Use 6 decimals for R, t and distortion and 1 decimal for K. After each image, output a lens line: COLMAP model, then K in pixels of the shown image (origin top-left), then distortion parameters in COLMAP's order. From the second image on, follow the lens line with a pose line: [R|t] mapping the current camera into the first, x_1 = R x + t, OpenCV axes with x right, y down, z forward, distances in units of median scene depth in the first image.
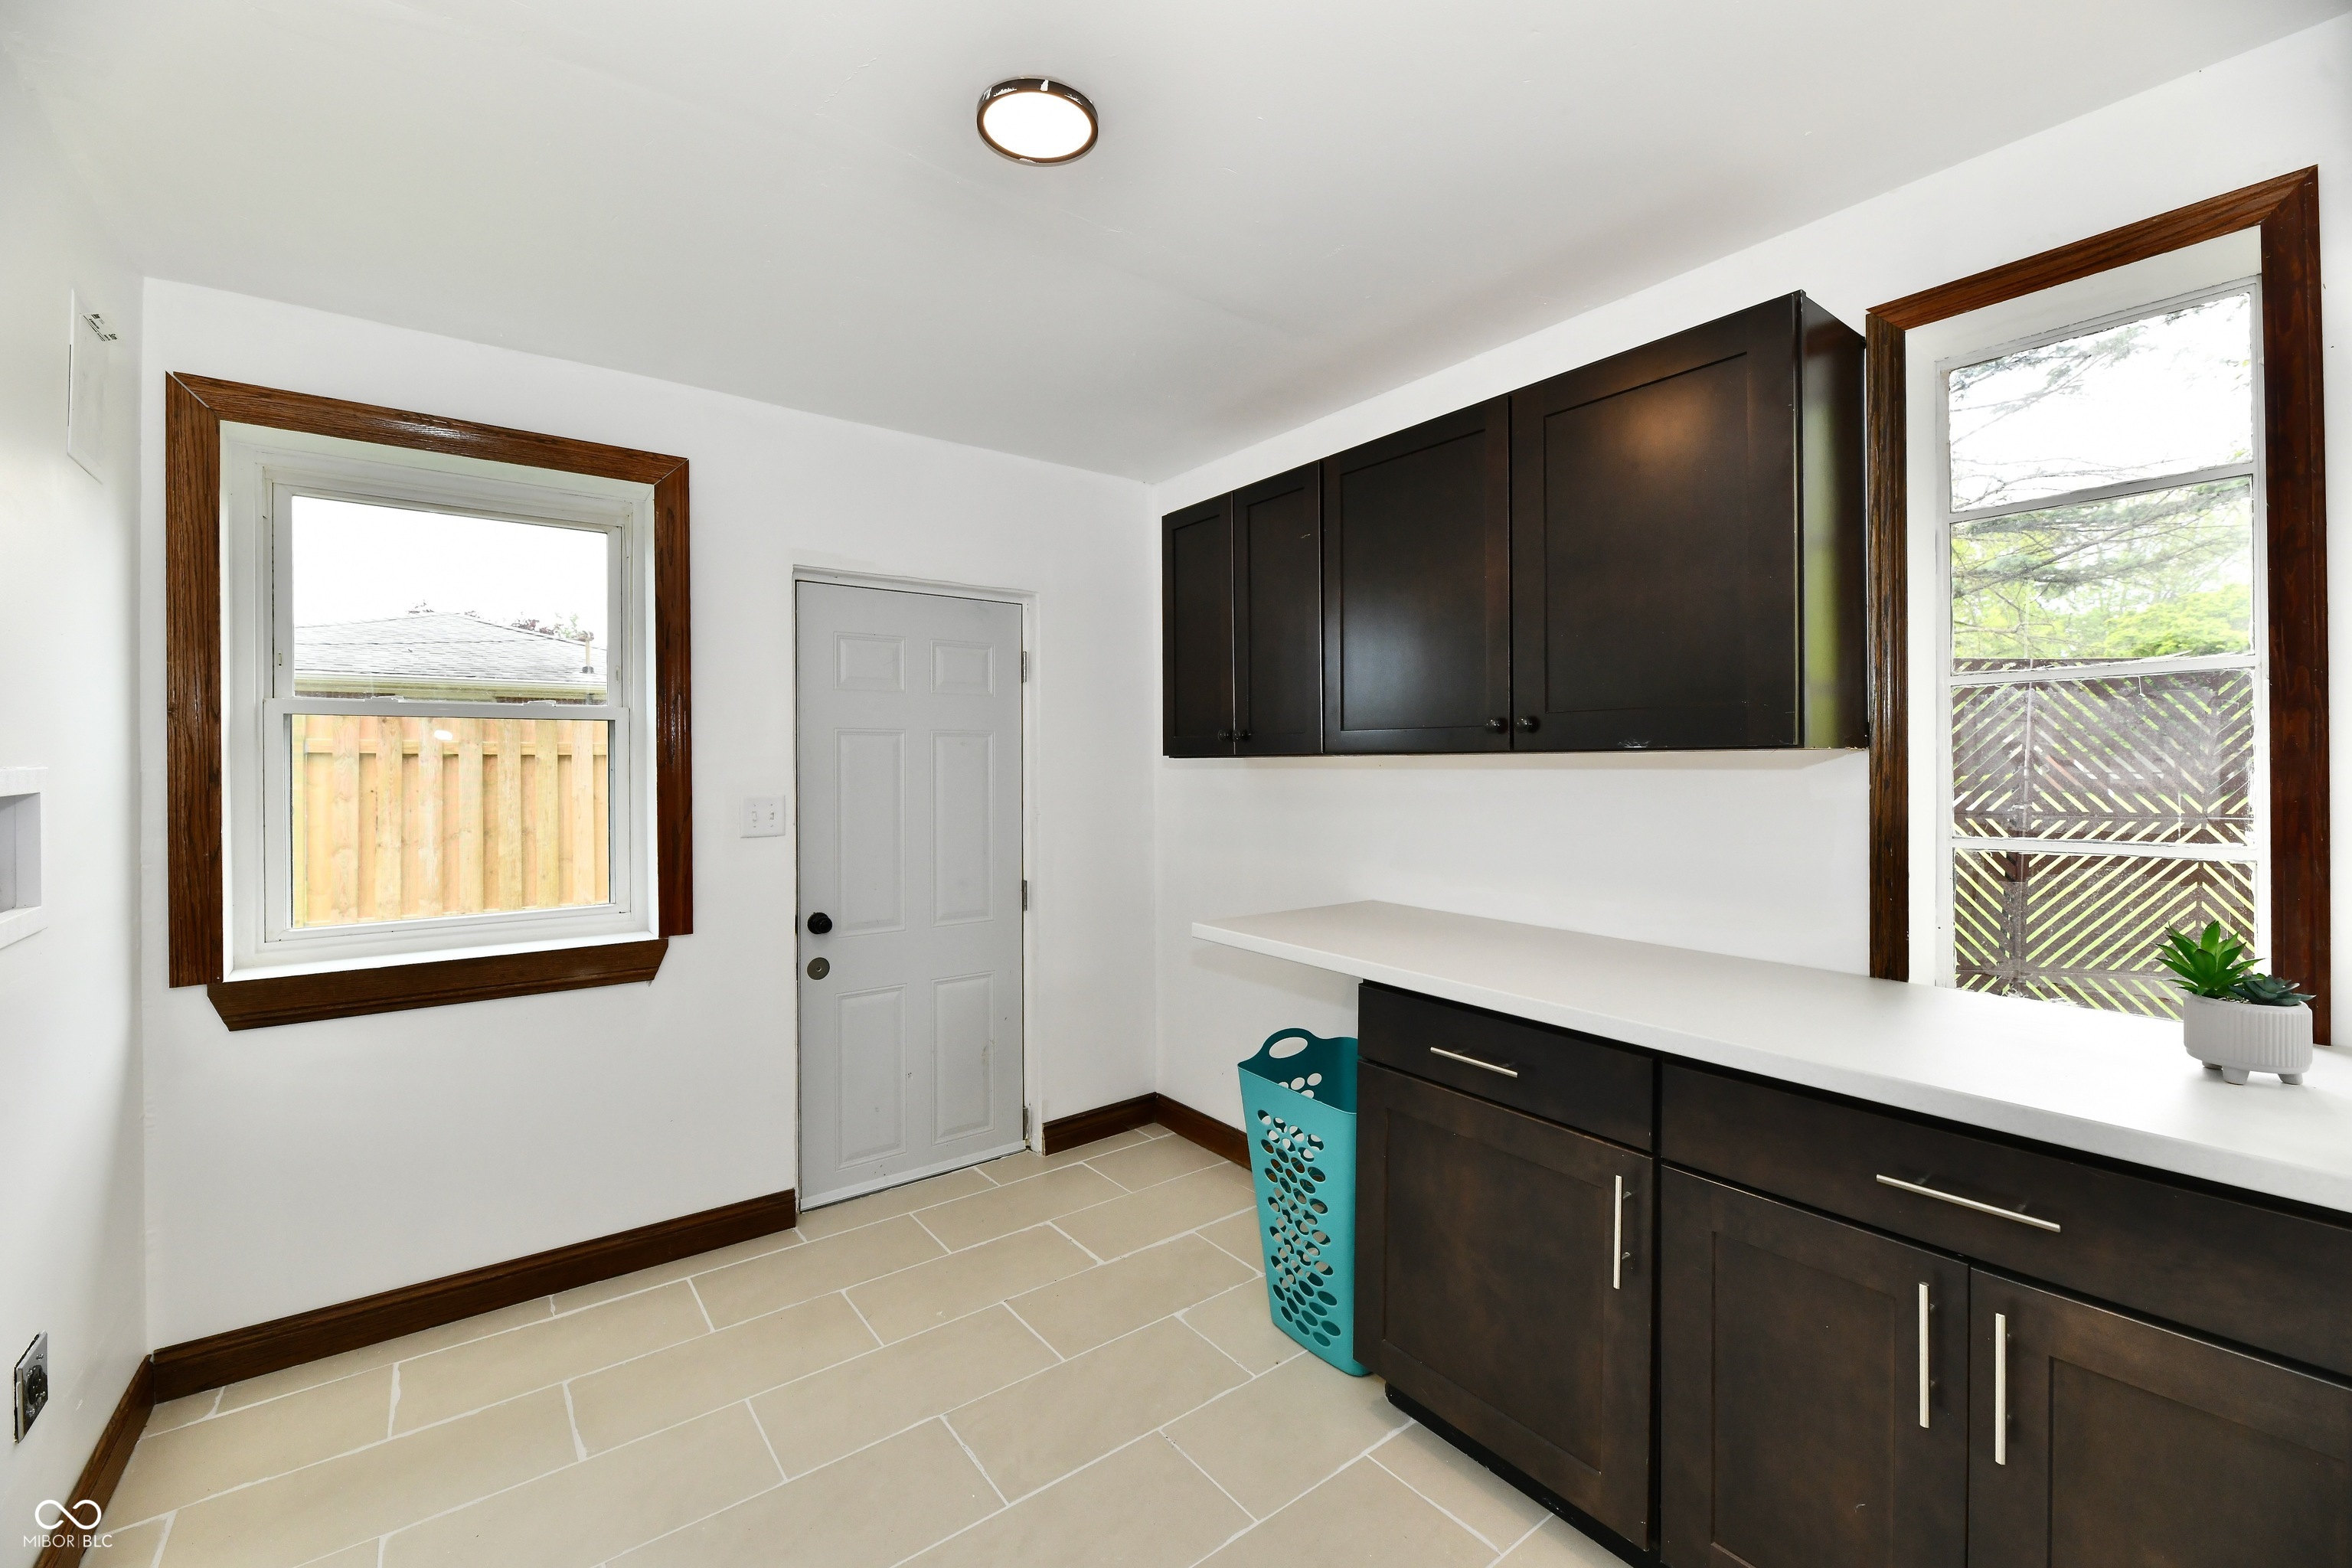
lens RADIAL K [[962.7, 0, 1168.1], [0, 962.7, 764.2], [0, 0, 1]] dist [-0.001301, -0.004162]
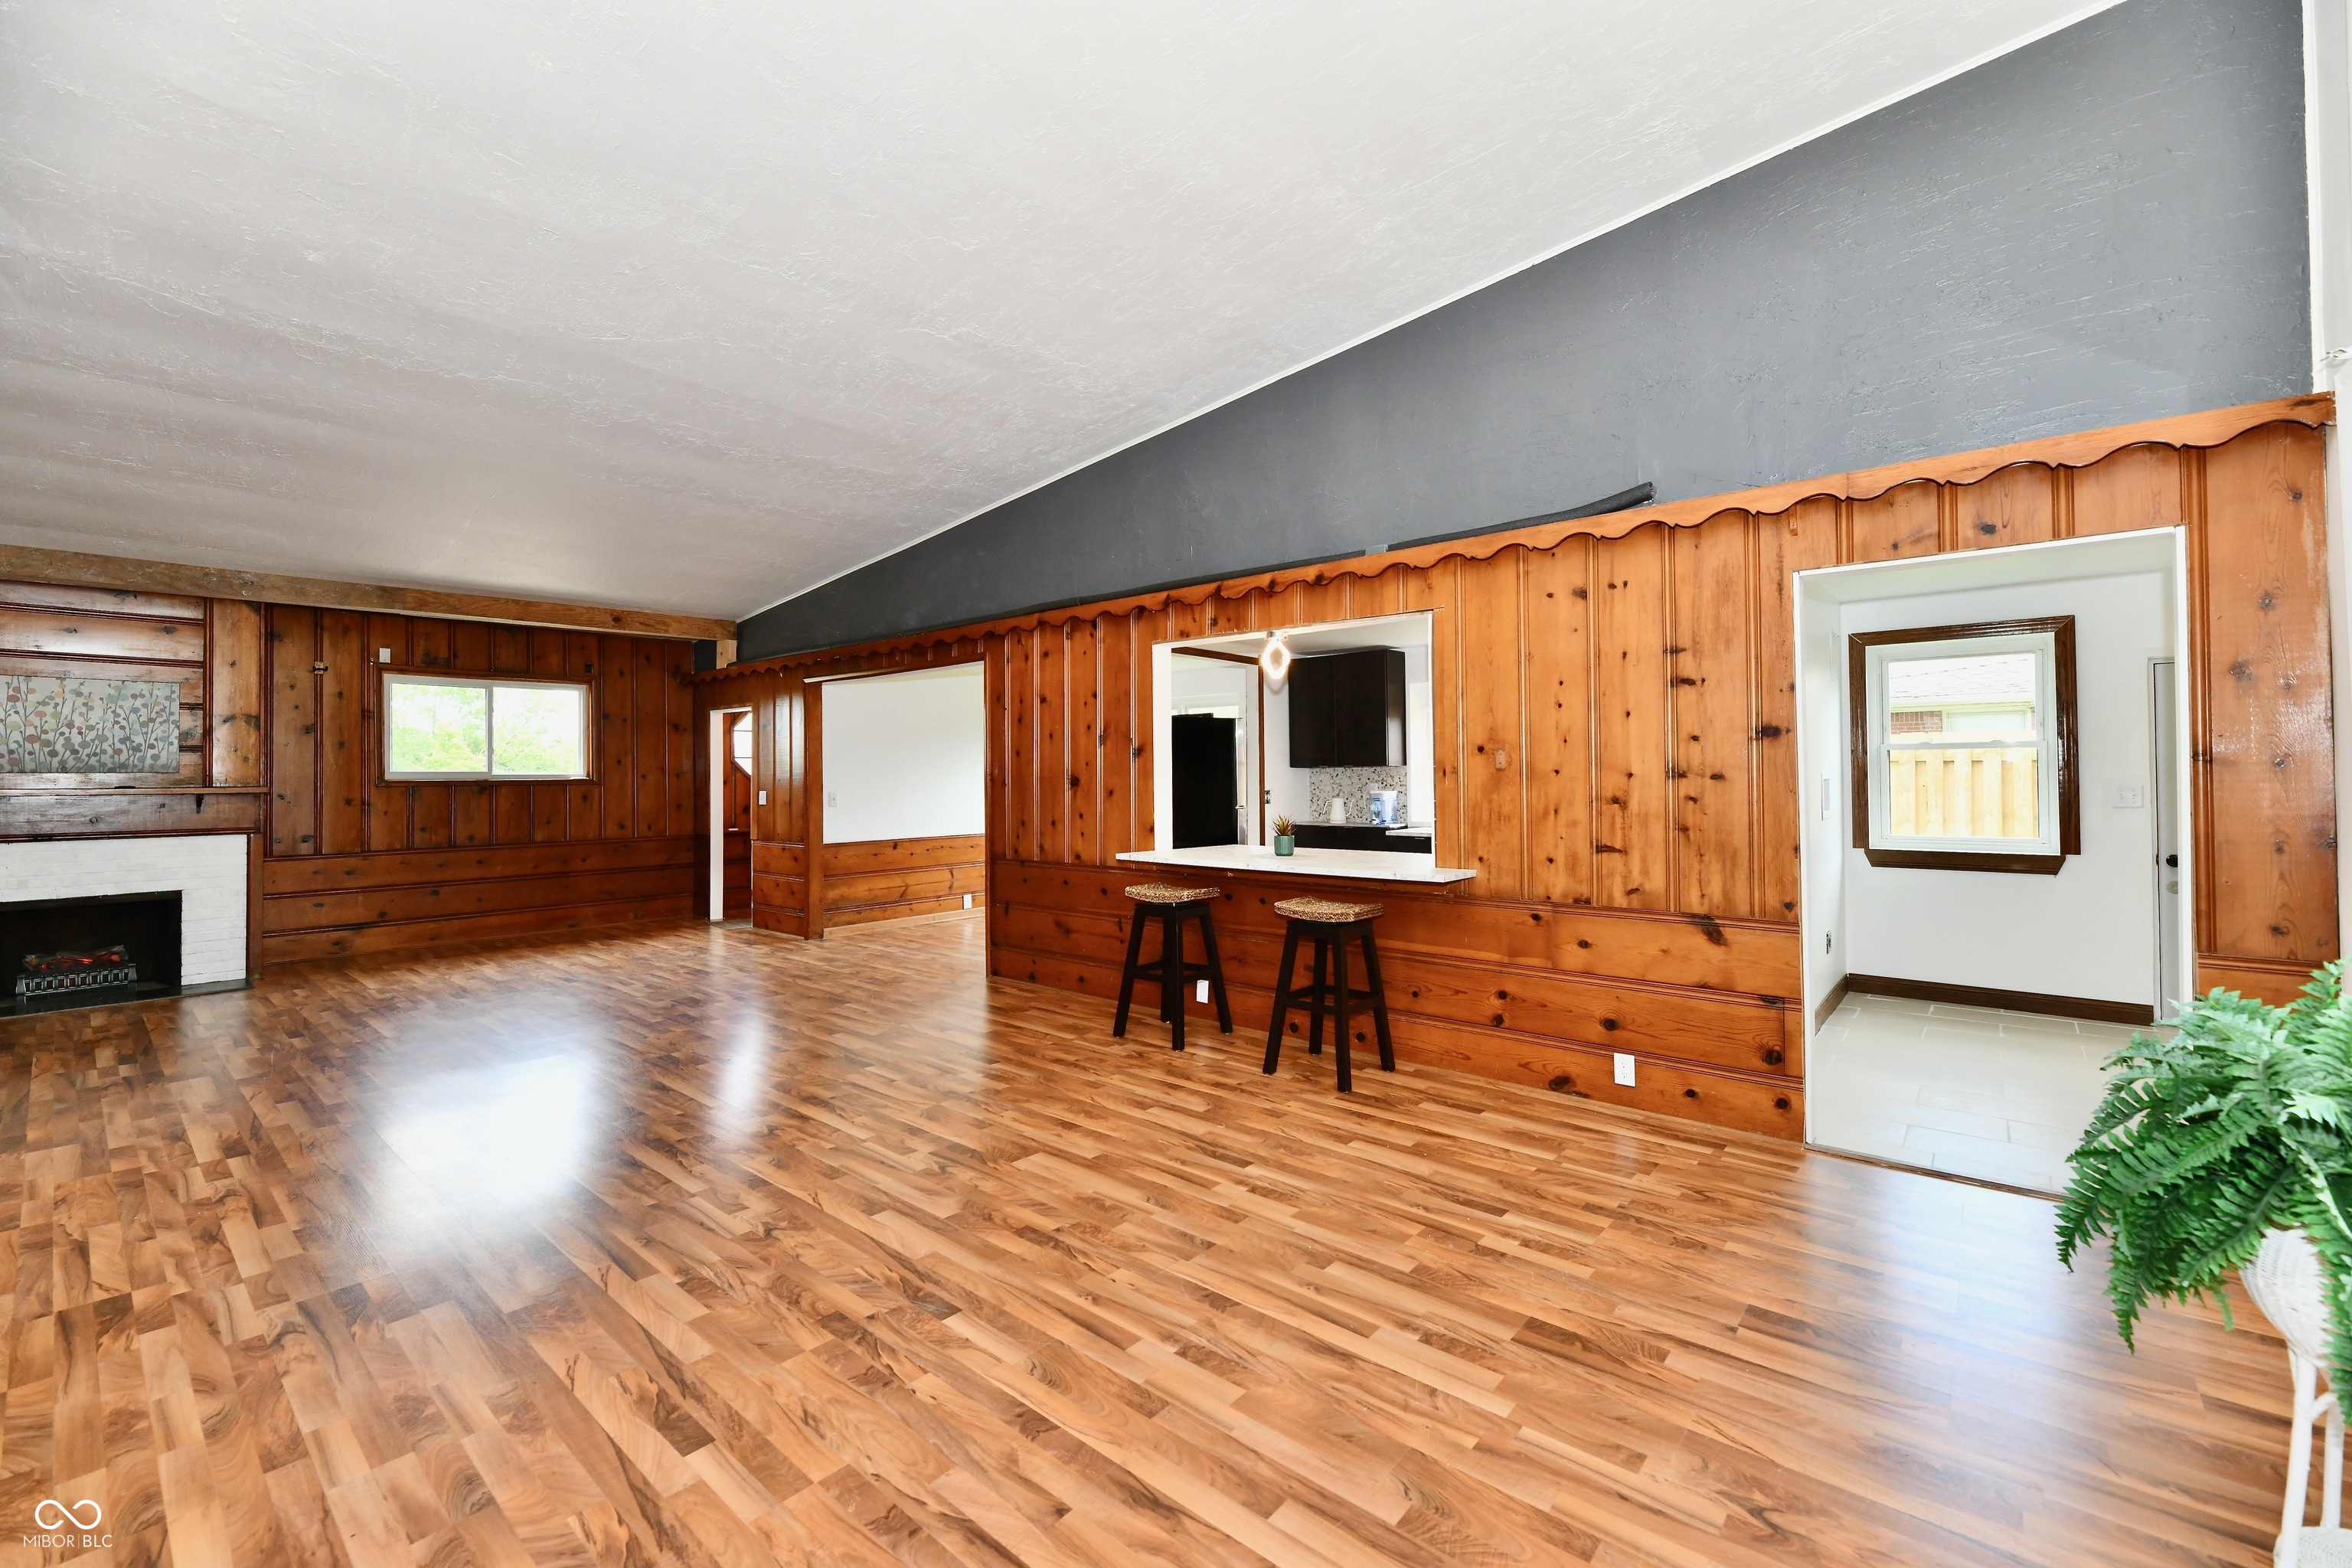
lens RADIAL K [[962.7, 0, 1168.1], [0, 962.7, 764.2], [0, 0, 1]] dist [-0.001301, -0.004162]
pose [[0.208652, -0.009780, -0.977941, 1.049869], [0.008820, 0.999928, -0.008118, -0.009330], [0.977950, -0.006931, 0.208724, -1.250953]]
